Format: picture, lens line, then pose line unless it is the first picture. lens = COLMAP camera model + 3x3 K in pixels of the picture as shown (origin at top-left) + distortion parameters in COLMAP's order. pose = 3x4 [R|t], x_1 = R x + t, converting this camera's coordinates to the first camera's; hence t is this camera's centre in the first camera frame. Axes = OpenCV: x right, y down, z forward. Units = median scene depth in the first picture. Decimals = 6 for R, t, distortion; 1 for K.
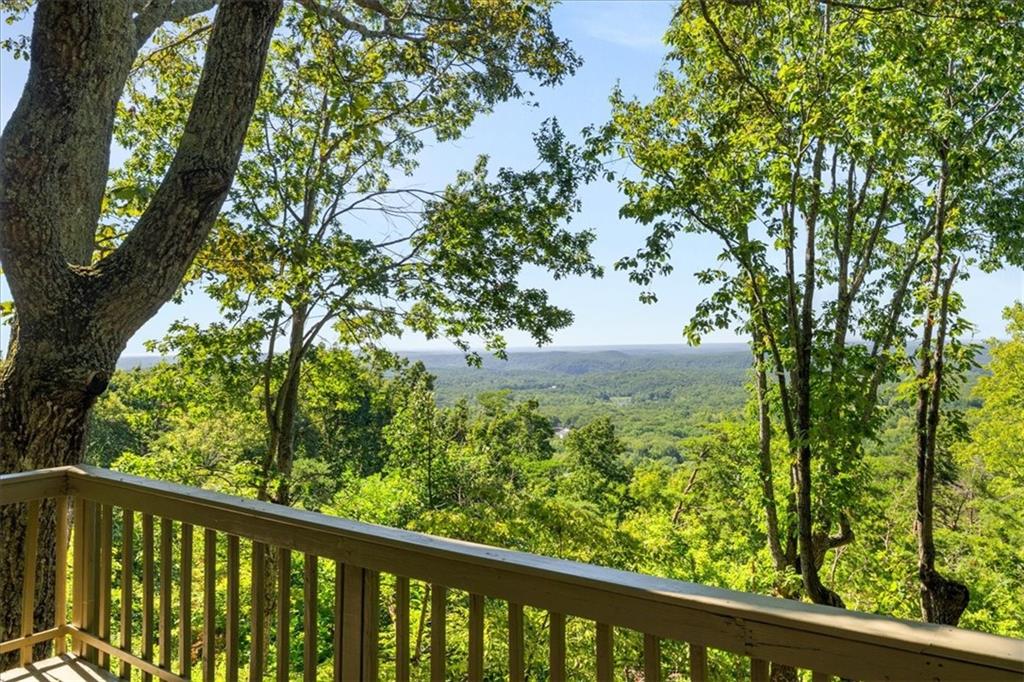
lens RADIAL K [[835.9, 0, 515.6], [0, 835.9, 292.6], [0, 0, 1]] dist [0.001132, 0.002027]
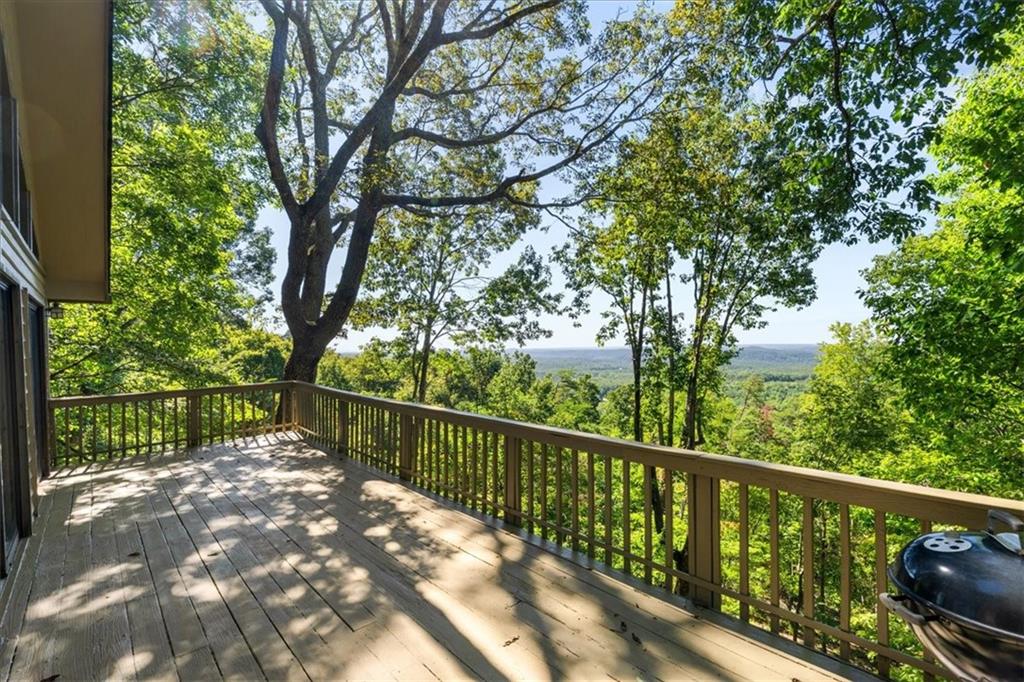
lens RADIAL K [[452.1, 0, 512.0], [0, 452.1, 341.0], [0, 0, 1]] dist [0.000168, -0.000001]
pose [[0.983688, -0.002968, -0.179857, 0.199457], [0.012405, 0.998603, 0.051366, -0.014058], [0.179453, -0.052759, 0.982351, -0.199703]]
